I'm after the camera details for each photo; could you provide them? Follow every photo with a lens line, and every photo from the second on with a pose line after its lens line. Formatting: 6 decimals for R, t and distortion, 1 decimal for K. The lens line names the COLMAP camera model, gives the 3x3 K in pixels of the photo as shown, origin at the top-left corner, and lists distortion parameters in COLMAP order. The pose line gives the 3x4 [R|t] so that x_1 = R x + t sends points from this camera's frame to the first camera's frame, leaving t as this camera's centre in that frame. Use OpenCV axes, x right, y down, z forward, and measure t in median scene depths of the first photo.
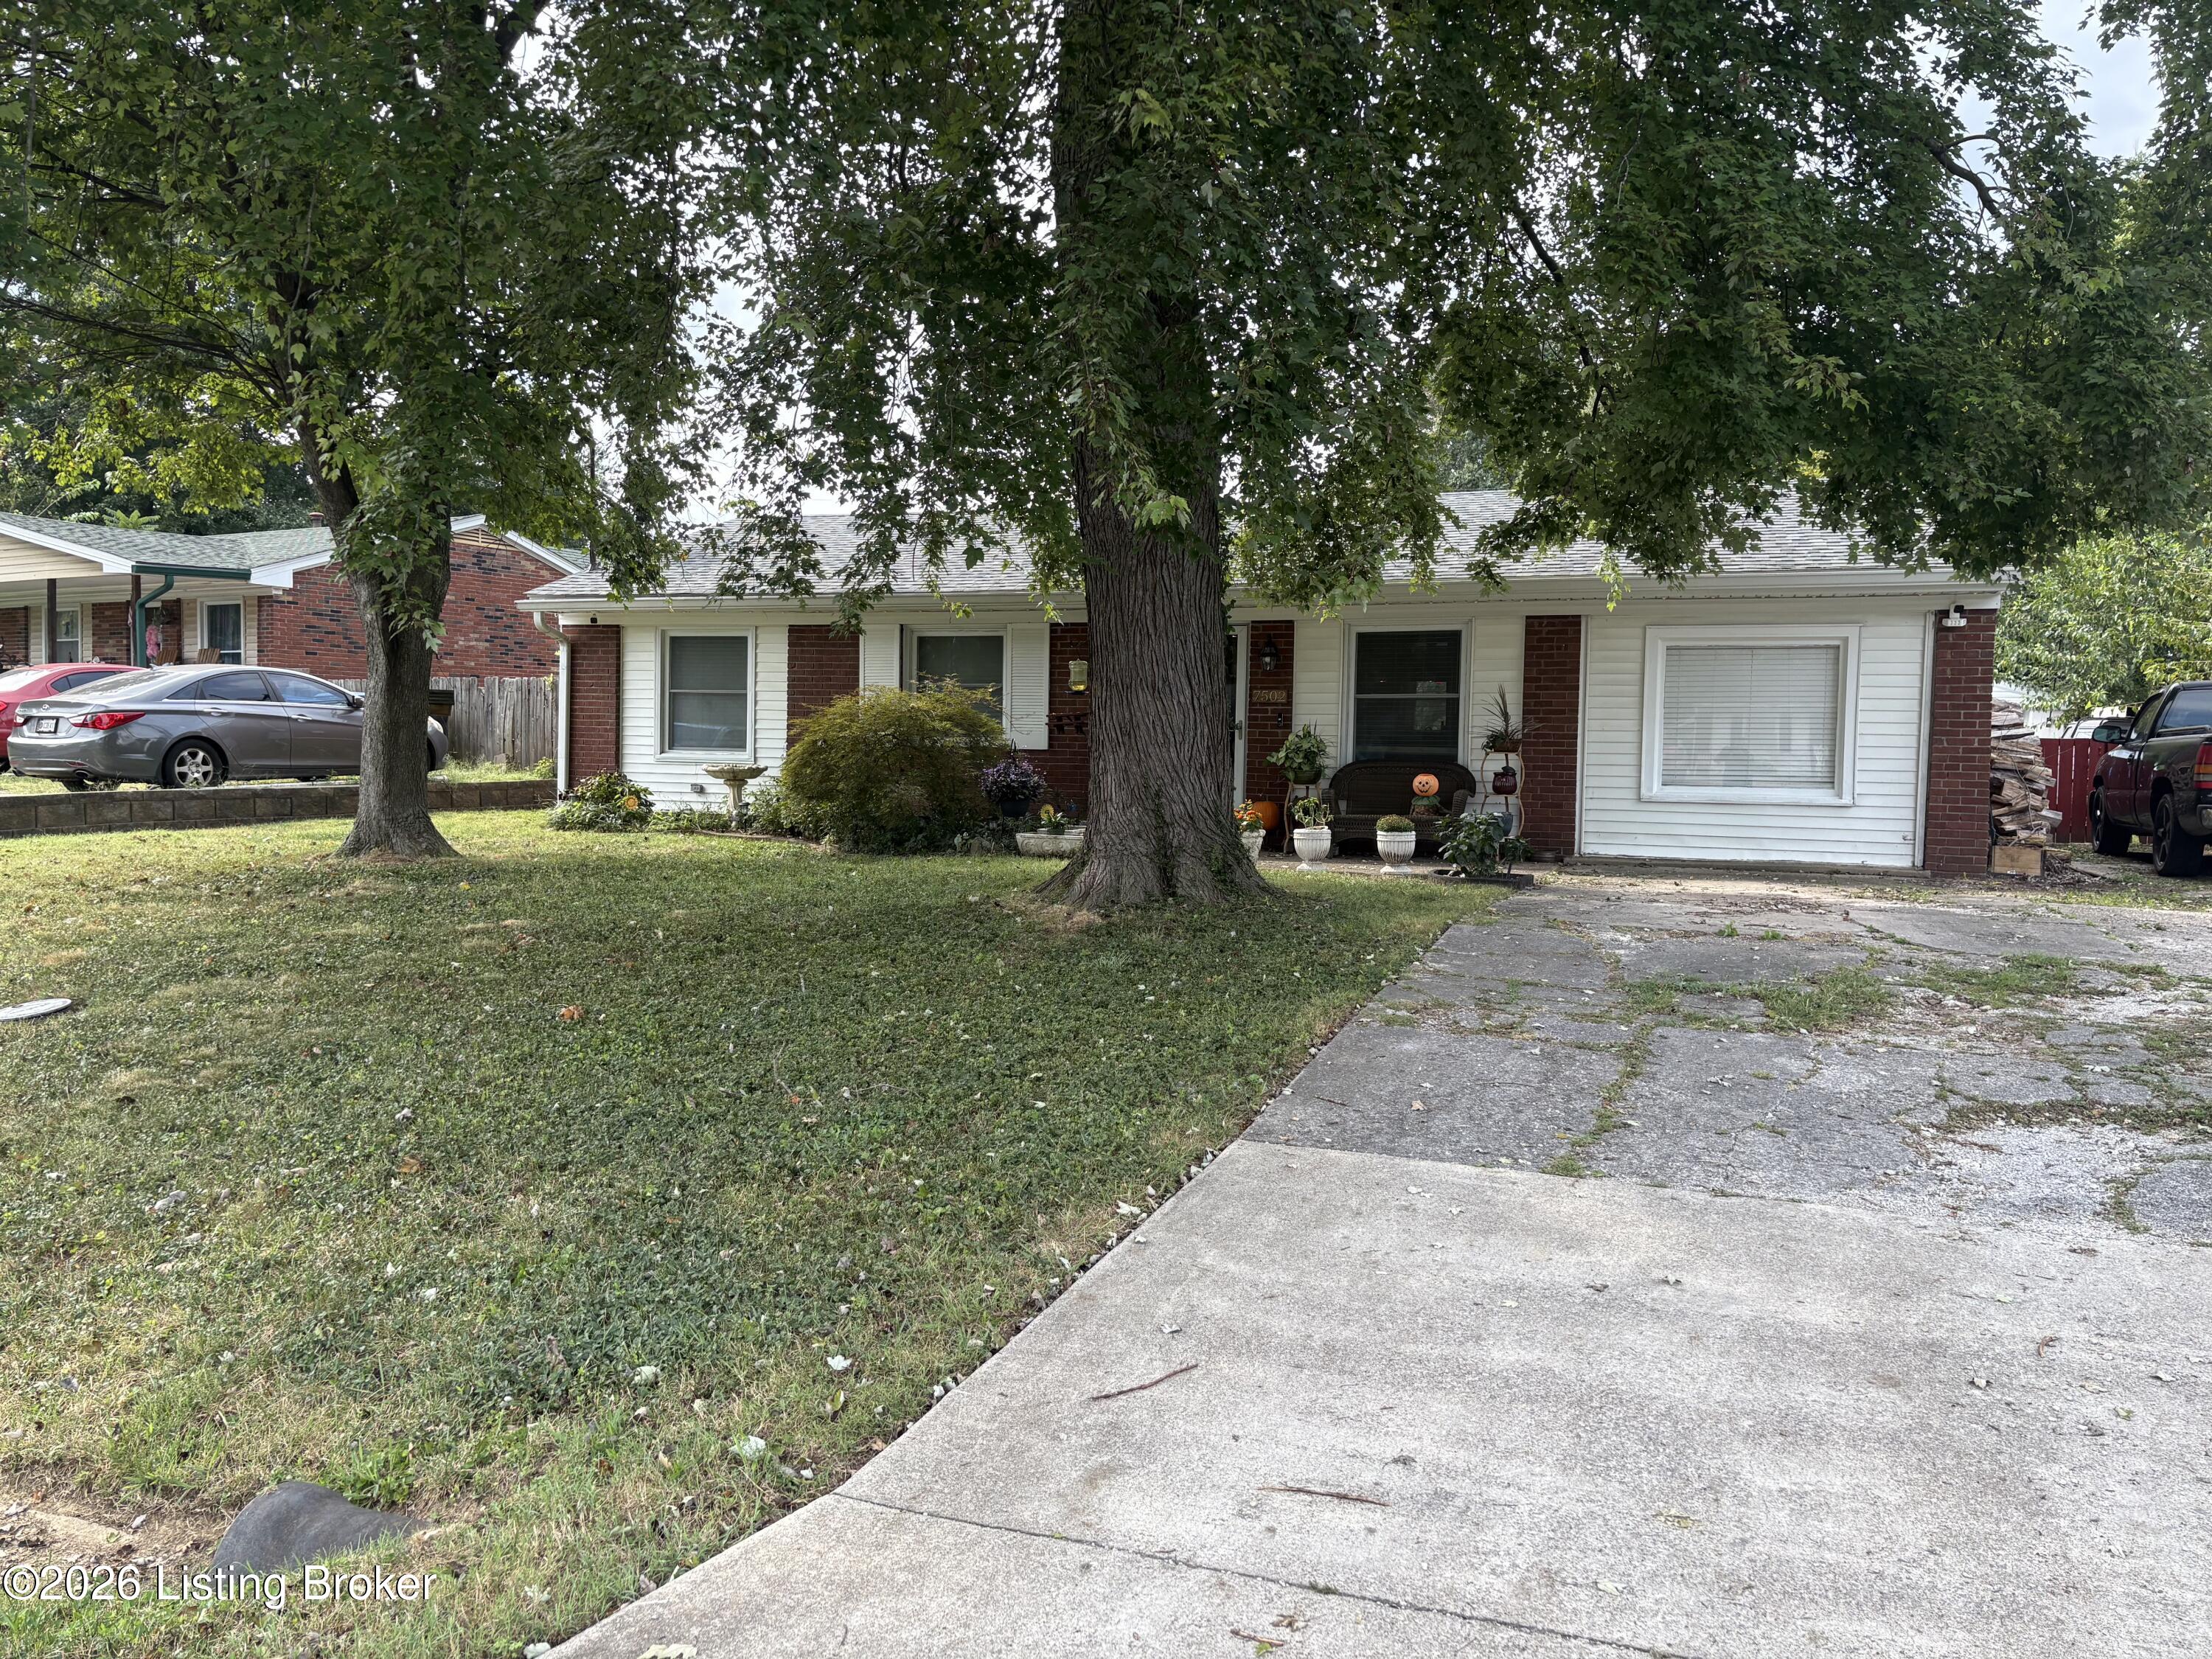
lens RADIAL K [[1679.6, 0, 1138.2], [0, 1679.6, 818.6], [0, 0, 1]] dist [0.083138, -0.106369]
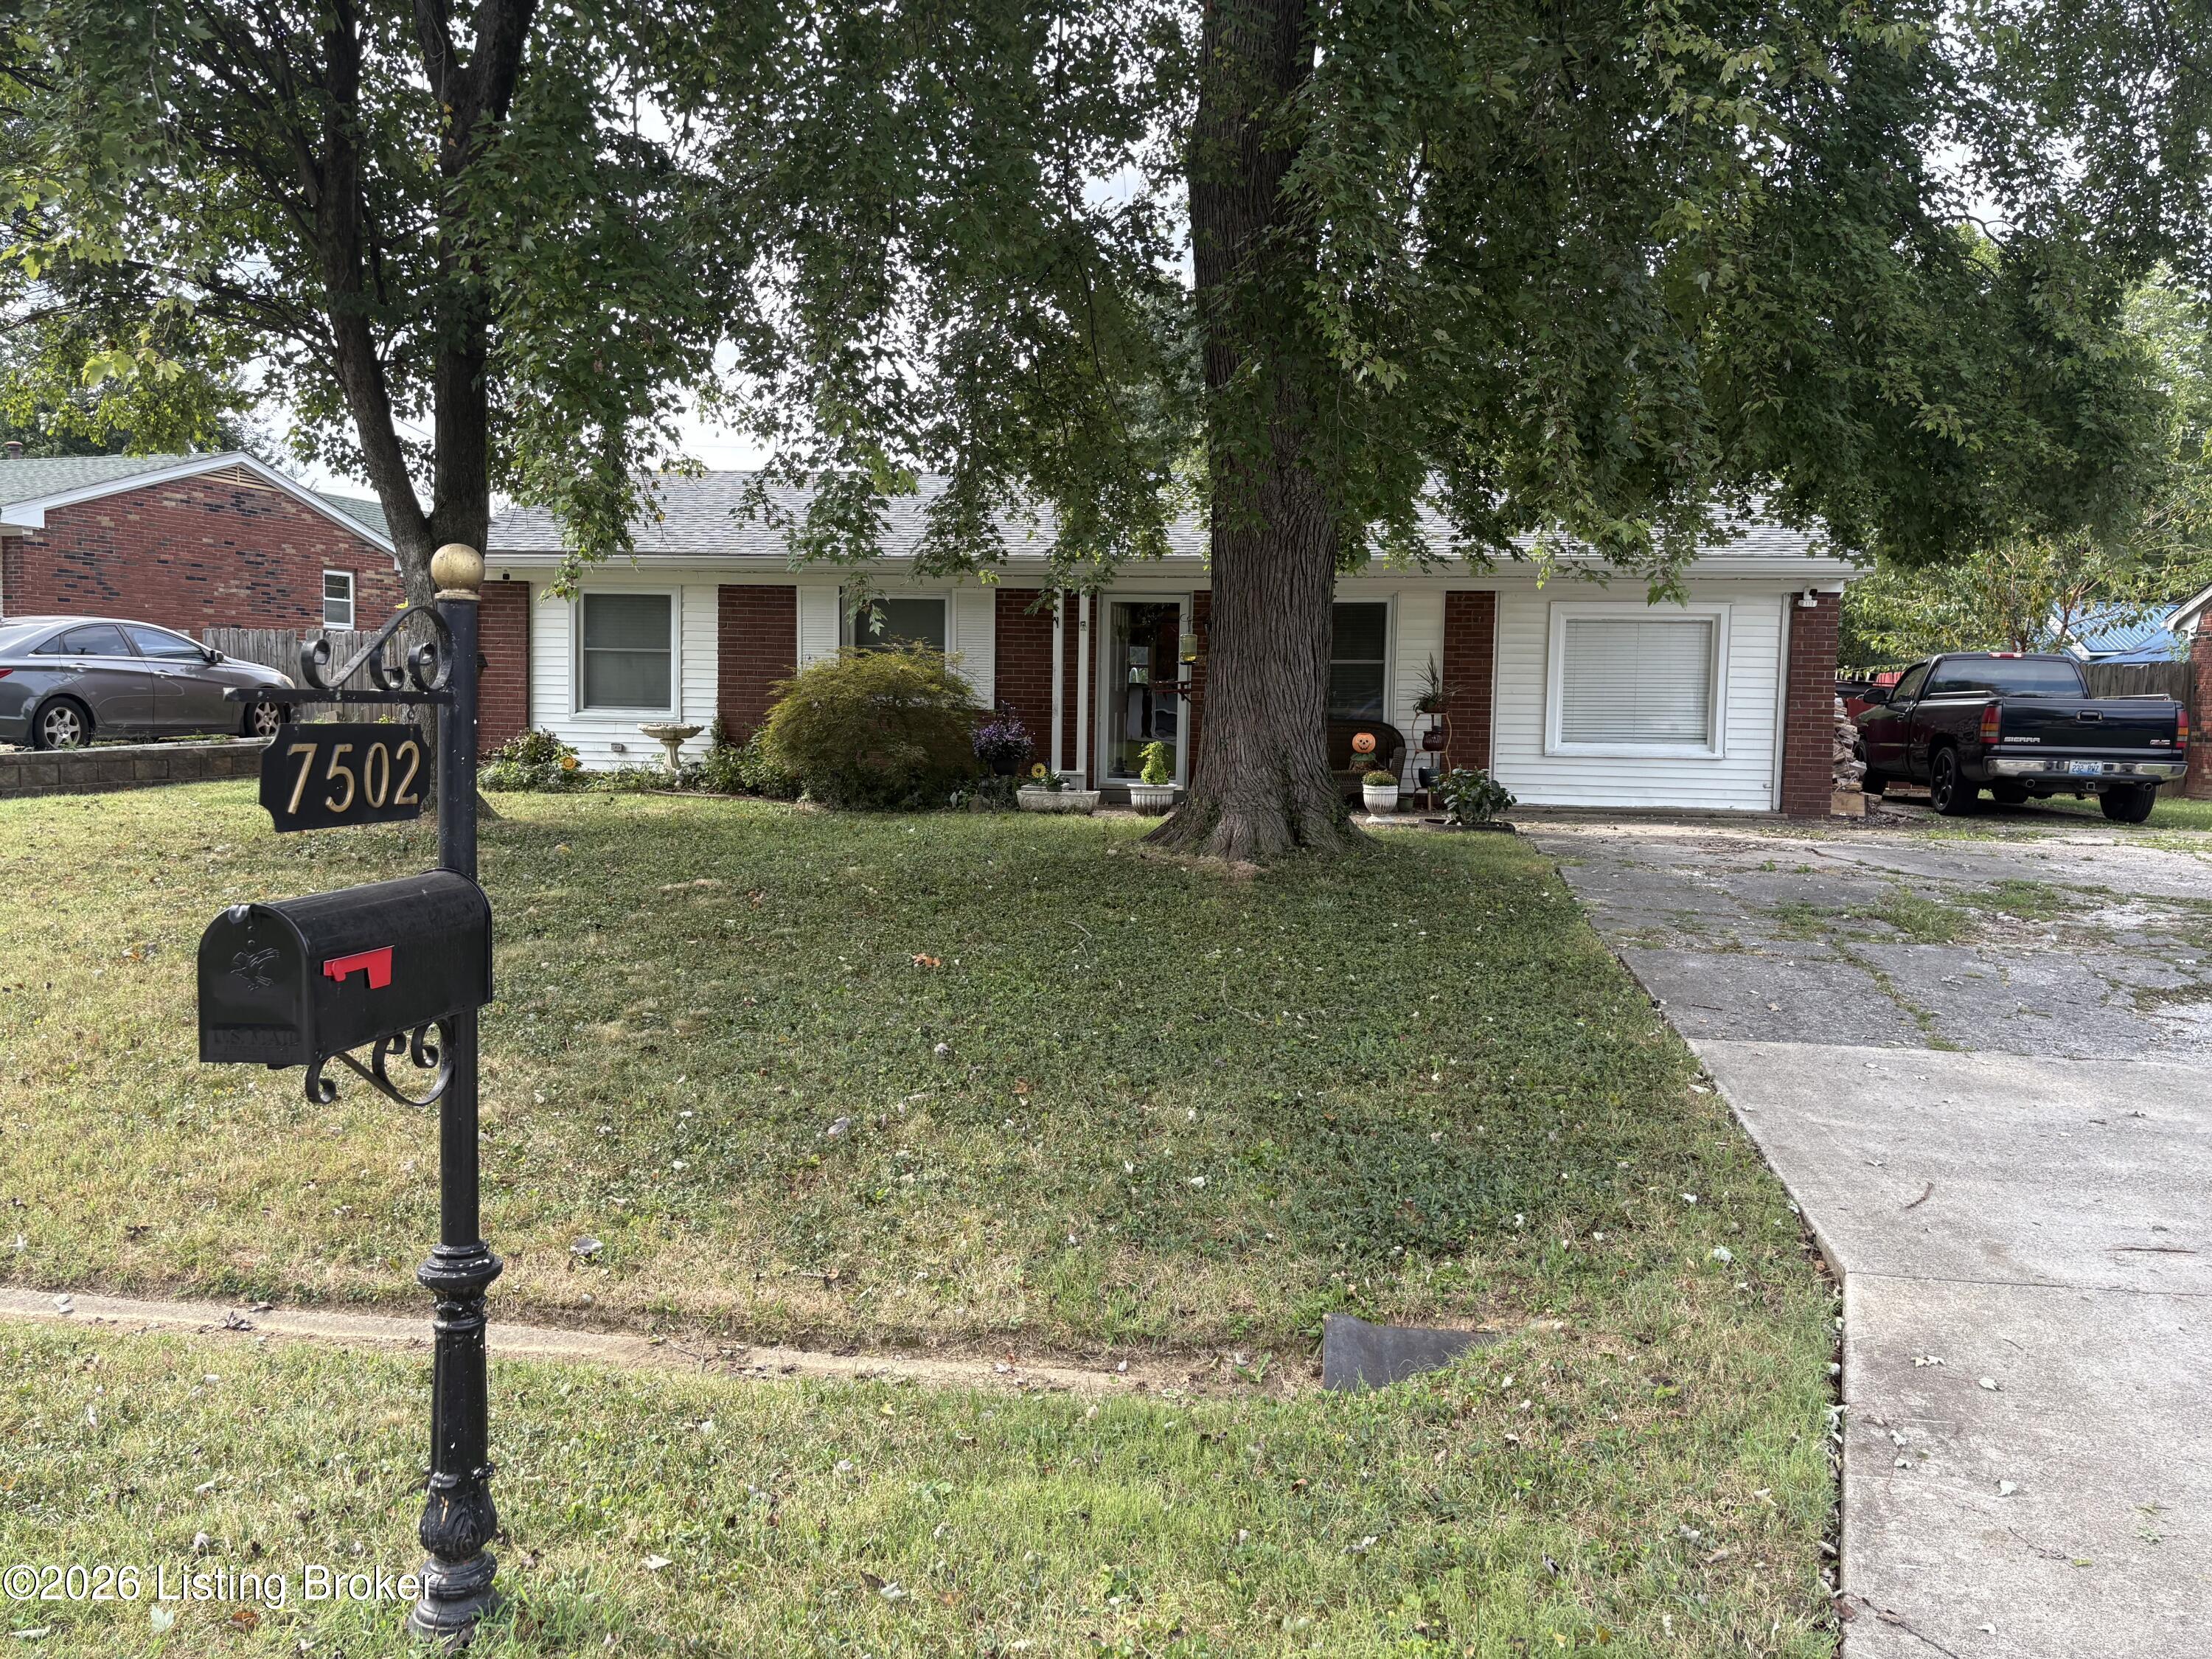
lens RADIAL K [[1679.6, 0, 1138.2], [0, 1679.6, 818.6], [0, 0, 1]] dist [0.083138, -0.106369]
pose [[0.975239, -0.014233, 0.220697, -0.220062], [0.007684, 0.999505, 0.030502, -0.005000], [-0.221022, -0.028051, 0.974865, -0.047343]]
